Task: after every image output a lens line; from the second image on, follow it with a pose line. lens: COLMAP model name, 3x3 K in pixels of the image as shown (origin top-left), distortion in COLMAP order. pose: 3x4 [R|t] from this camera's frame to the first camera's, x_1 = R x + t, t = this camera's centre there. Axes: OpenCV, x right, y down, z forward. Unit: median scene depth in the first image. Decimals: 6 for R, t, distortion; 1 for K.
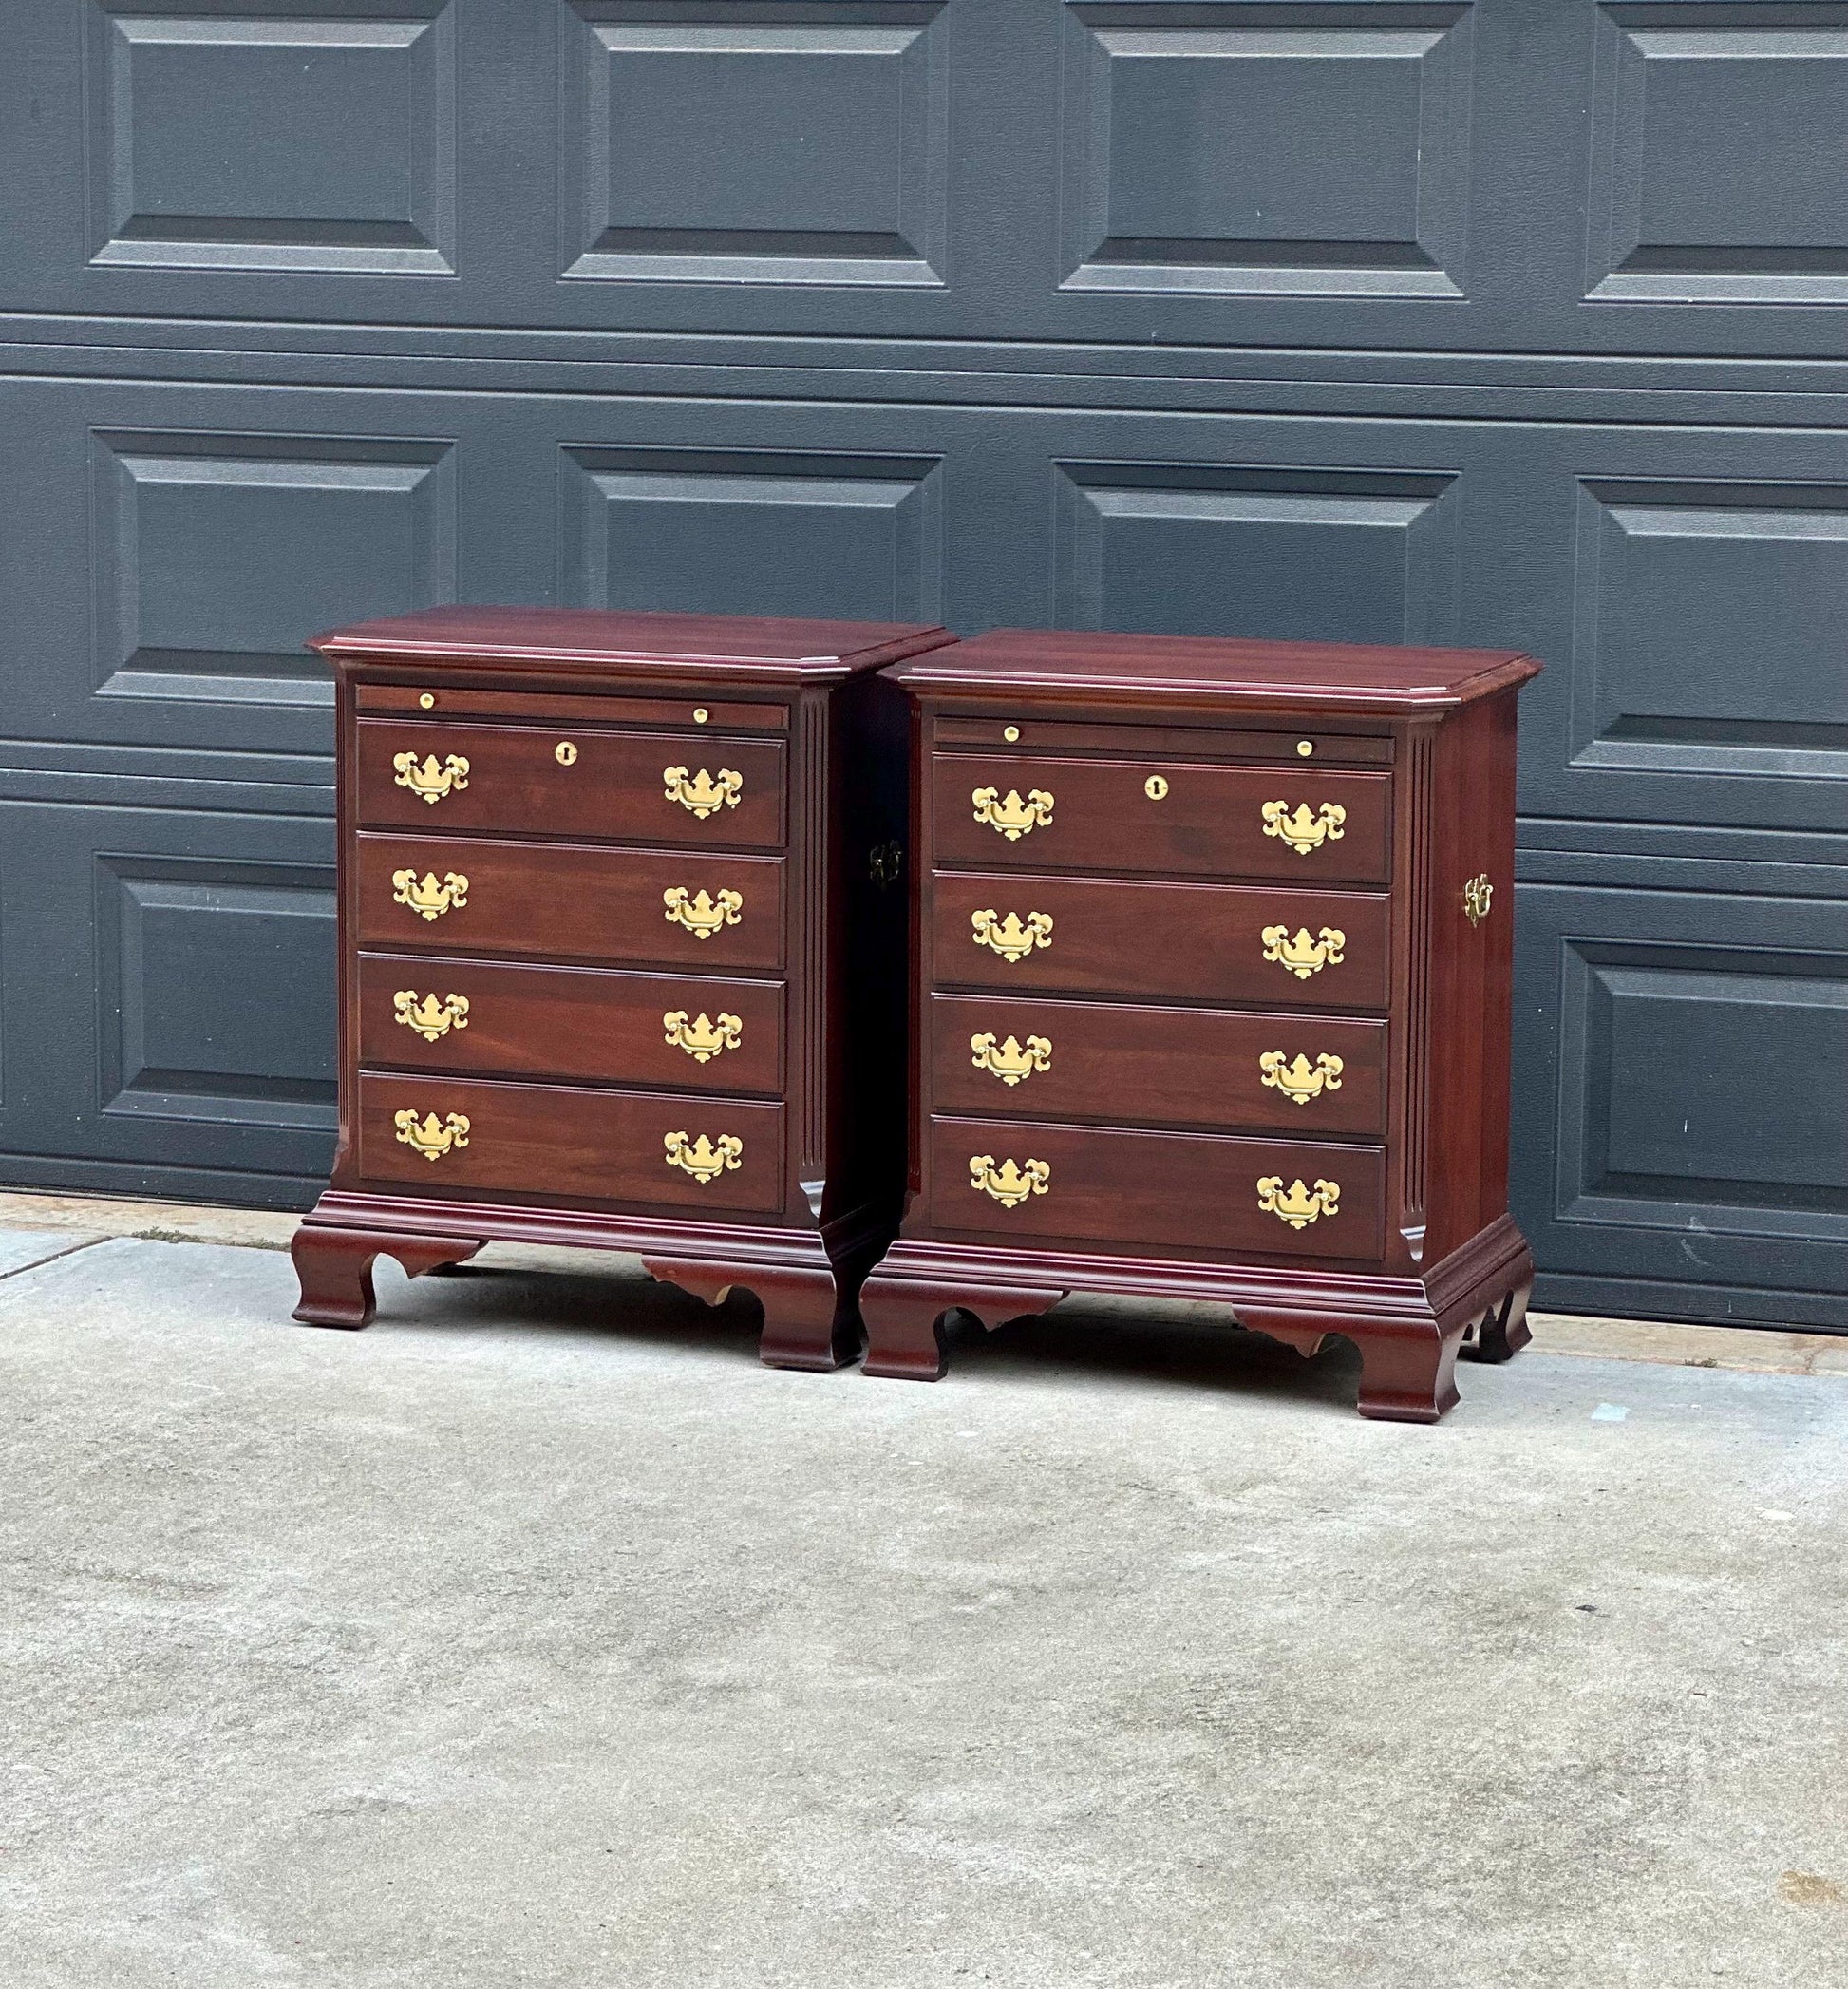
lens RADIAL K [[6016.3, 0, 908.0], [0, 6016.3, 1089.1], [0, 0, 1]] dist [0.132018, 0.000000]
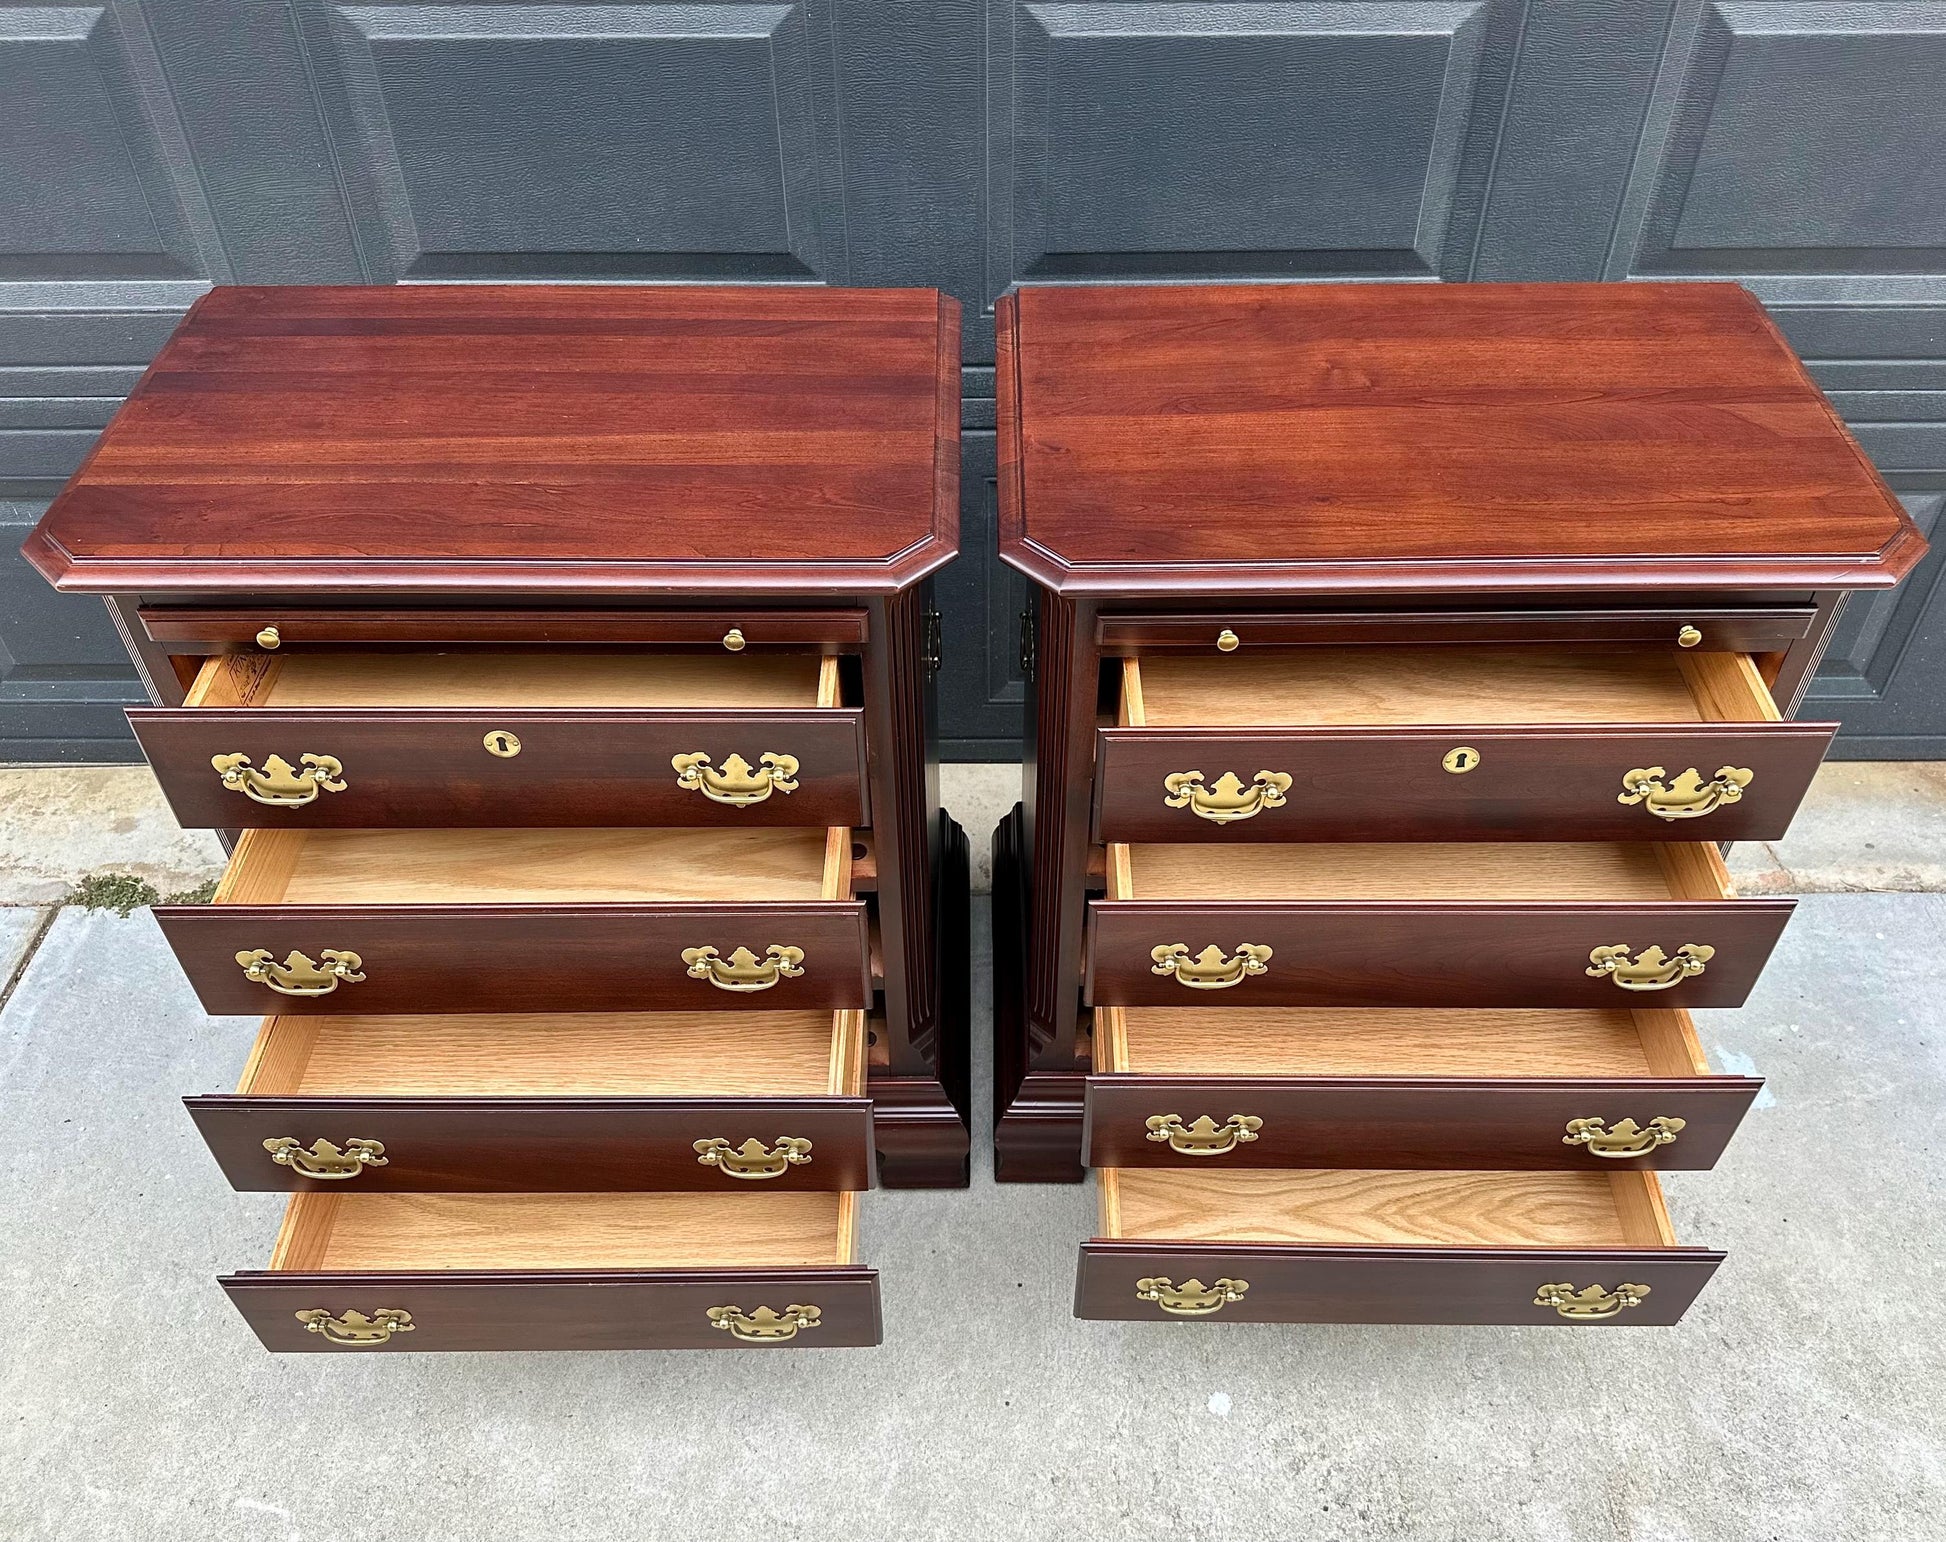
lens RADIAL K [[1608.6, 0, 981.5], [0, 1608.6, 786.2], [0, 0, 1]] dist [0.018231, -0.022975]
pose [[0.939464, -0.246694, 0.237799, -0.052001], [0.068533, 0.815269, 0.575013, -0.141527], [-0.335723, -0.523907, 0.782823, 0.813357]]
